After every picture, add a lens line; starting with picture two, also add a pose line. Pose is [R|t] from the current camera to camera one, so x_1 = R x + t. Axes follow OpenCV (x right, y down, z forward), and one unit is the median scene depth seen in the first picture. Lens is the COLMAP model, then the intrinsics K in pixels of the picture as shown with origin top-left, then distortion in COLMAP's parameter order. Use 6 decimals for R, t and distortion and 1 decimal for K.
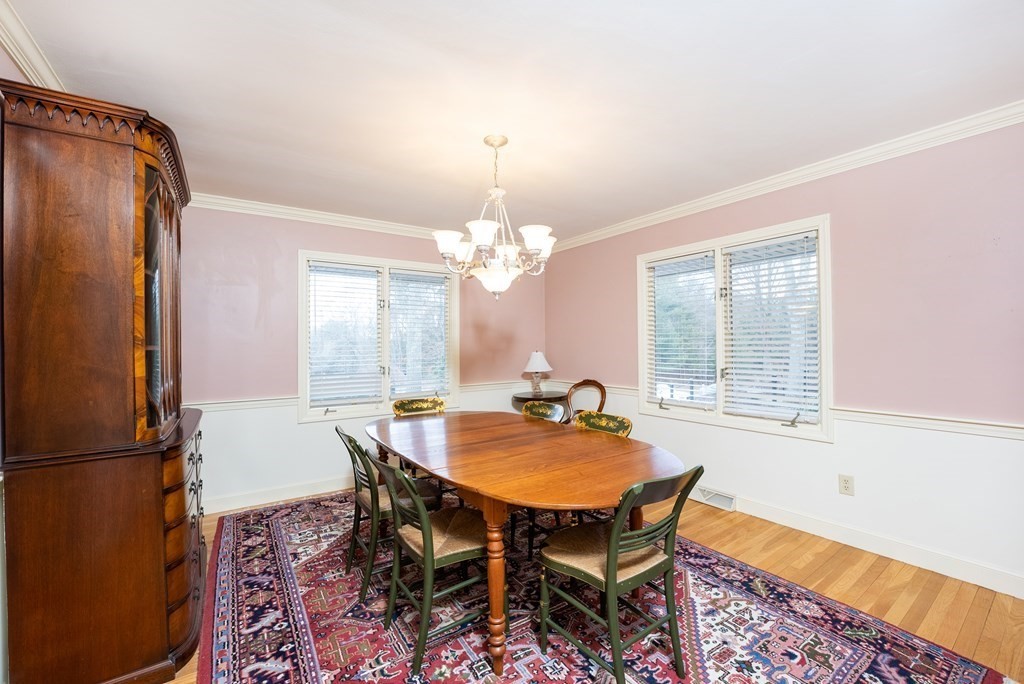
lens RADIAL K [[416.3, 0, 509.1], [0, 416.3, 342.1], [0, 0, 1]] dist [-0.030429, 0.004066]
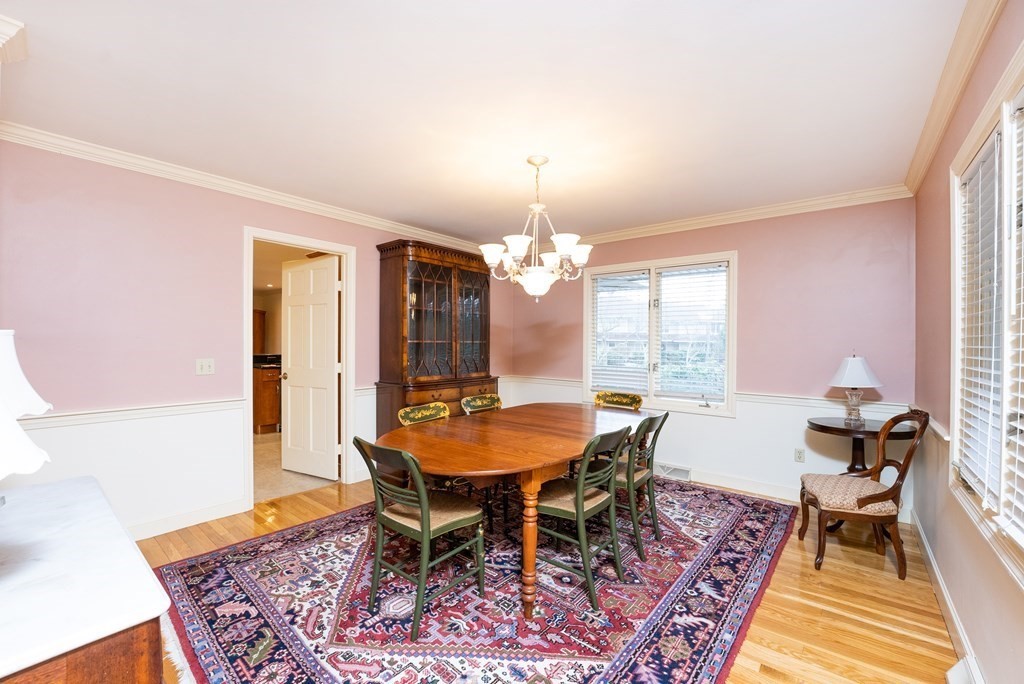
lens RADIAL K [[416.3, 0, 509.1], [0, 416.3, 342.1], [0, 0, 1]] dist [-0.030429, 0.004066]
pose [[0.293622, 0.018654, -0.955740, 0.842812], [-0.002520, 0.999821, 0.018741, -0.016545], [0.955918, -0.003094, 0.293616, 0.492476]]
